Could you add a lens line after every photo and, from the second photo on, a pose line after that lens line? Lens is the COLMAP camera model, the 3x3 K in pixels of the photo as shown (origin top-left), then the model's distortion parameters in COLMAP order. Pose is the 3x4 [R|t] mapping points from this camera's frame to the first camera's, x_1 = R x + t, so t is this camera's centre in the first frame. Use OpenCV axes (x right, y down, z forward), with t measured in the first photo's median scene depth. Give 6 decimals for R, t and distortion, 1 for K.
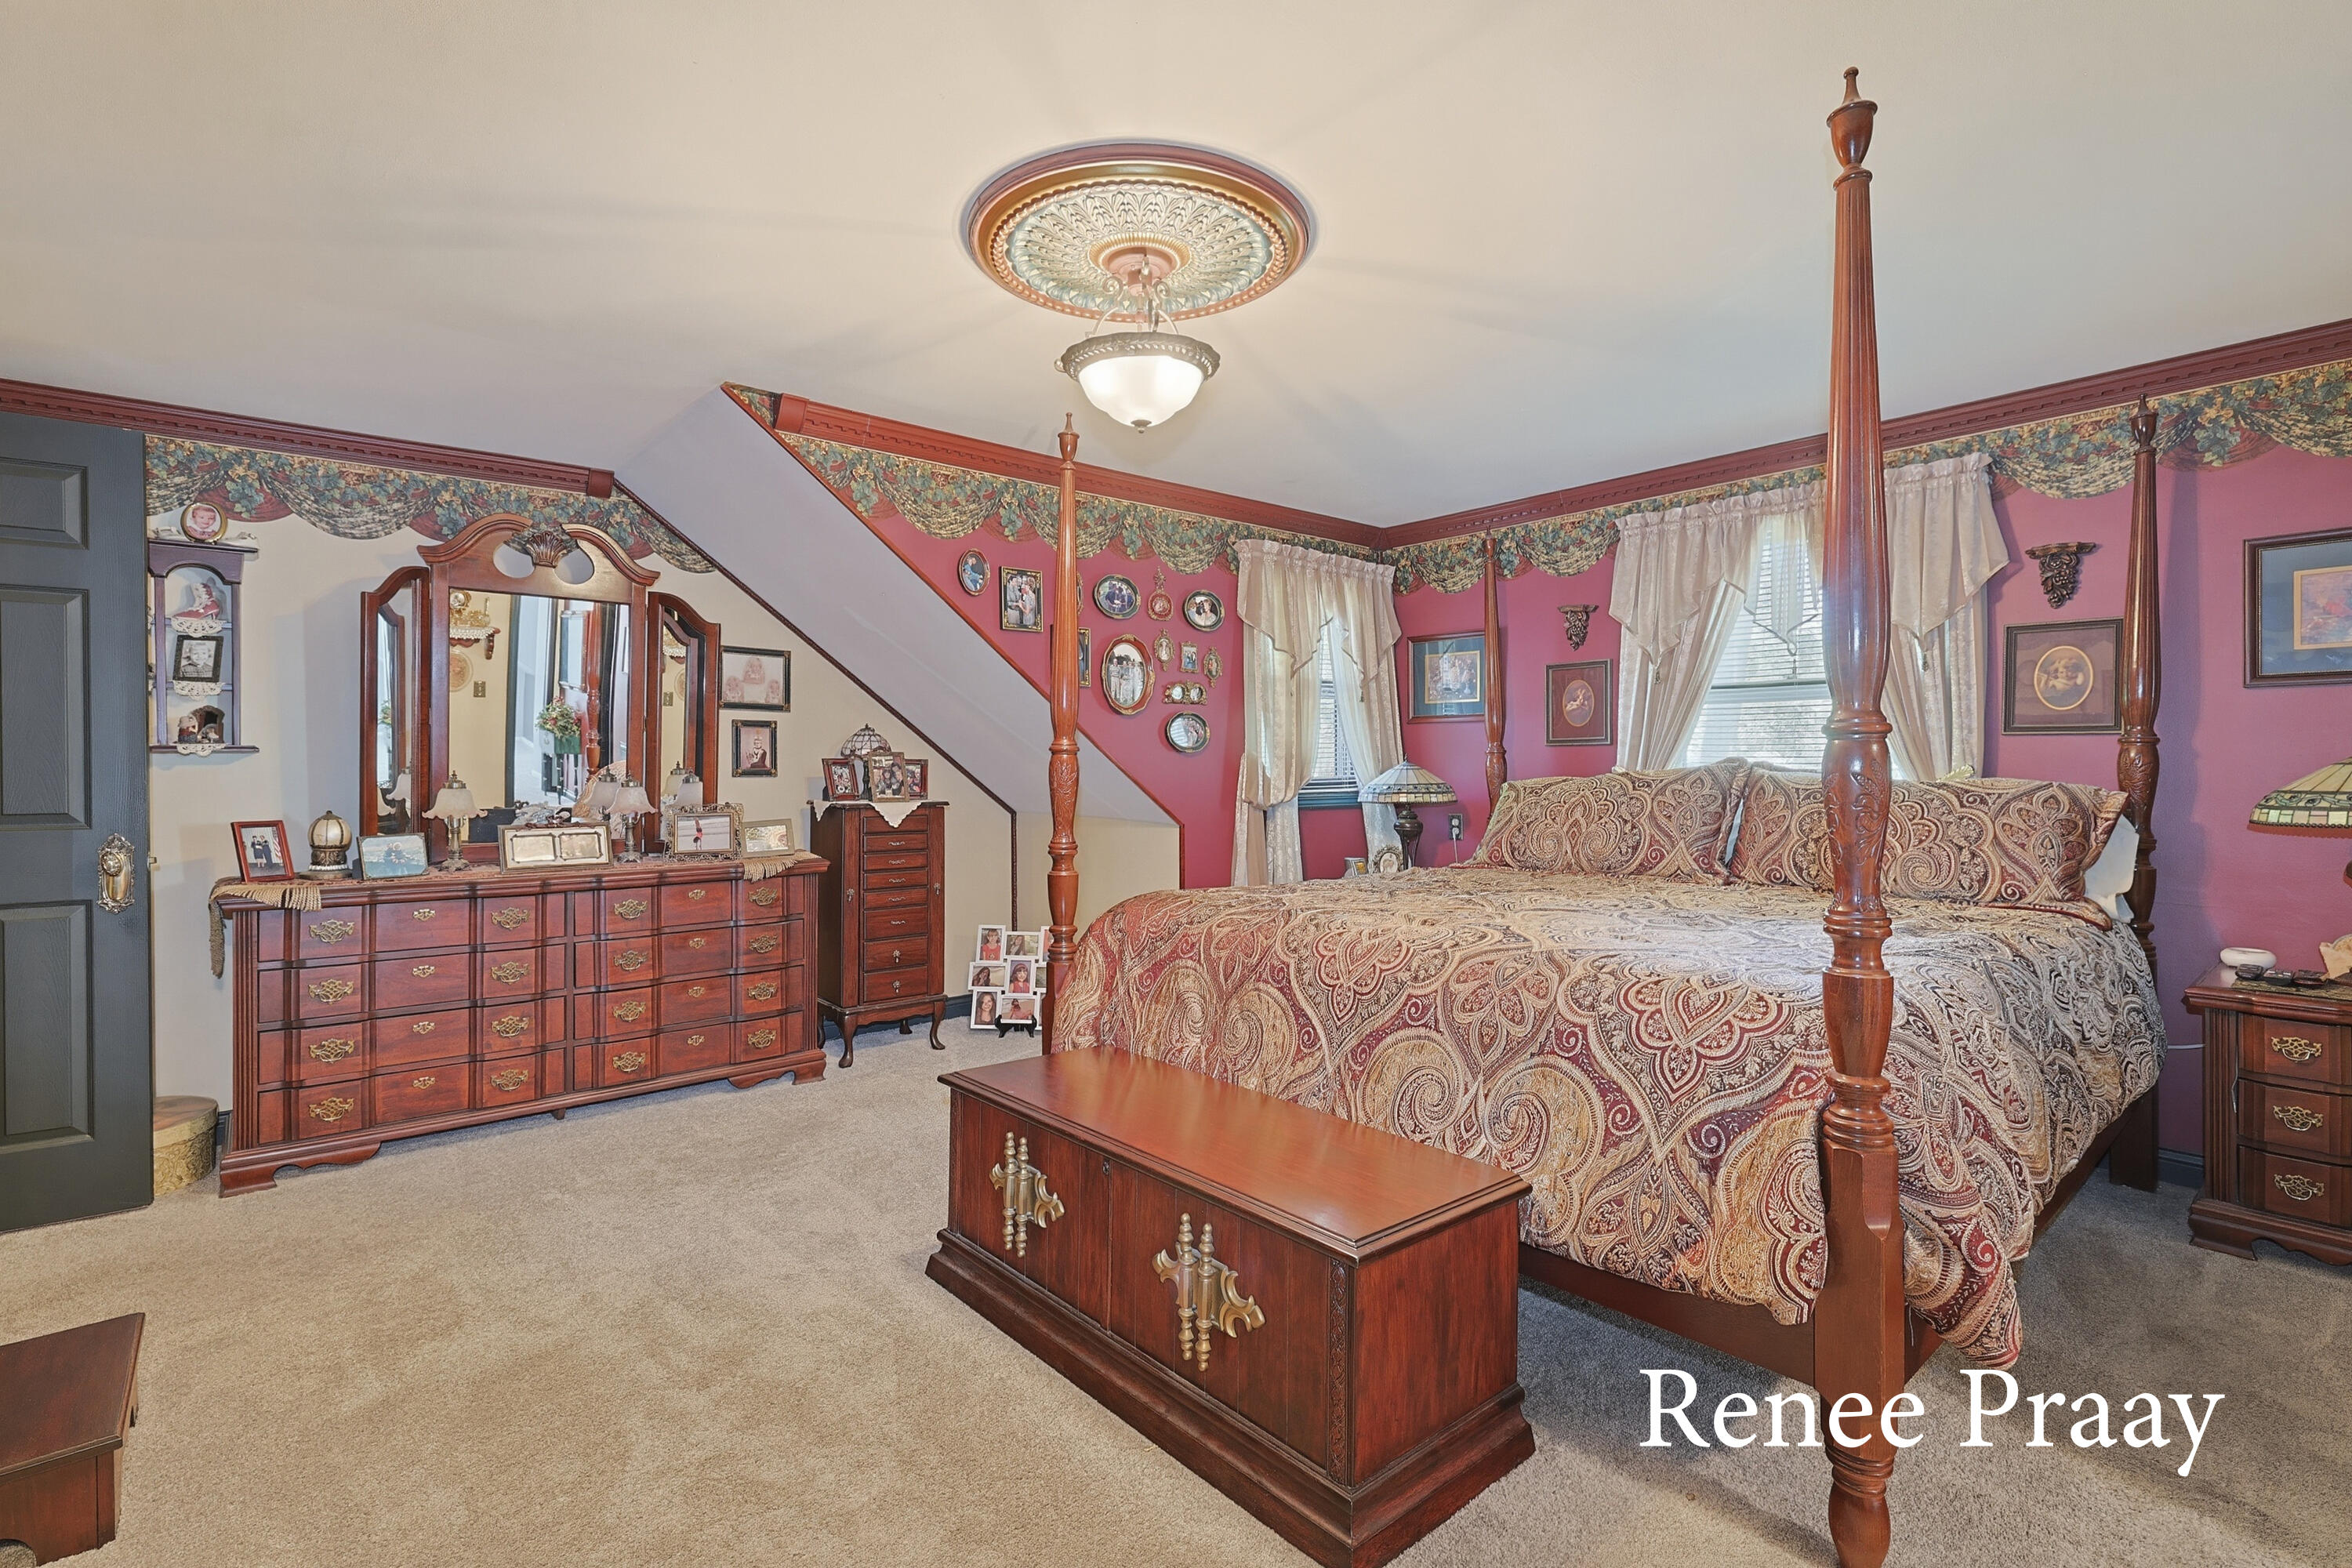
lens RADIAL K [[1062.3, 0, 1193.7], [0, 1062.3, 777.8], [0, 0, 1]] dist [0.000761, 0.000669]
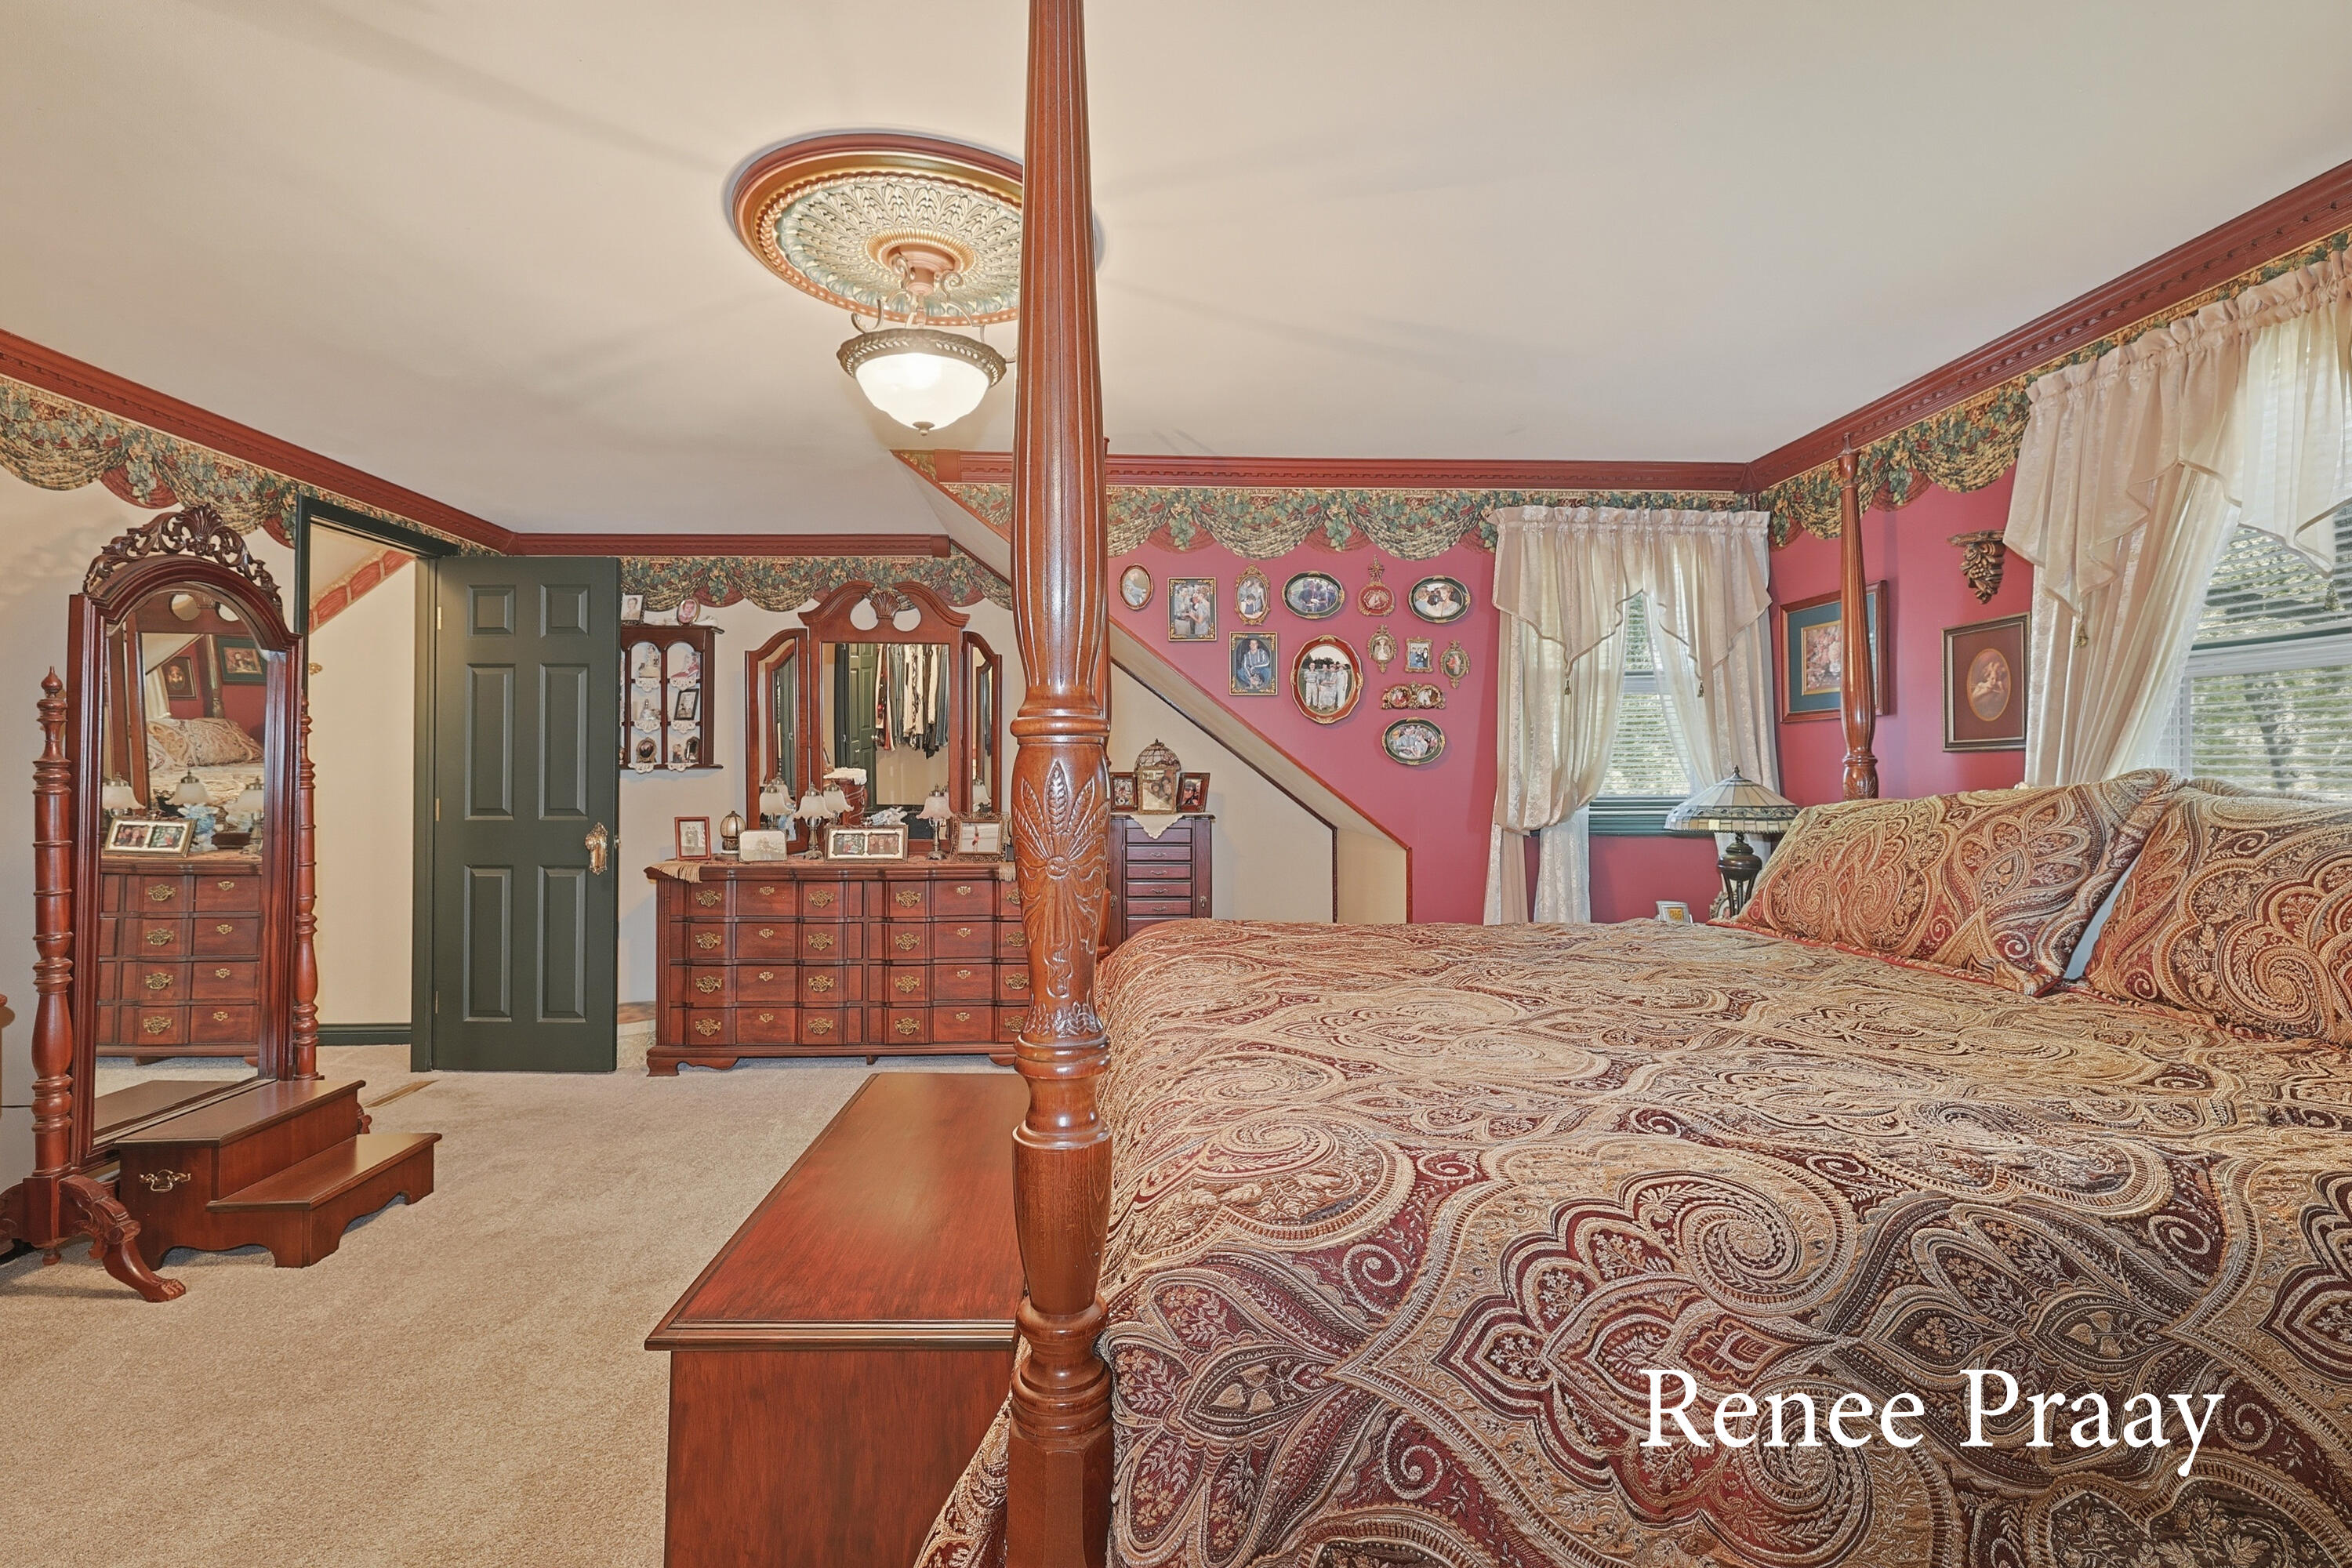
lens RADIAL K [[1062.3, 0, 1183.7], [0, 1062.3, 771.9], [0, 0, 1]] dist [0.000761, 0.000669]
pose [[0.791886, -0.001237, -0.610668, 0.397402], [-0.009362, 0.999856, -0.014166, -0.004565], [0.610597, 0.016935, 0.791760, 0.212600]]
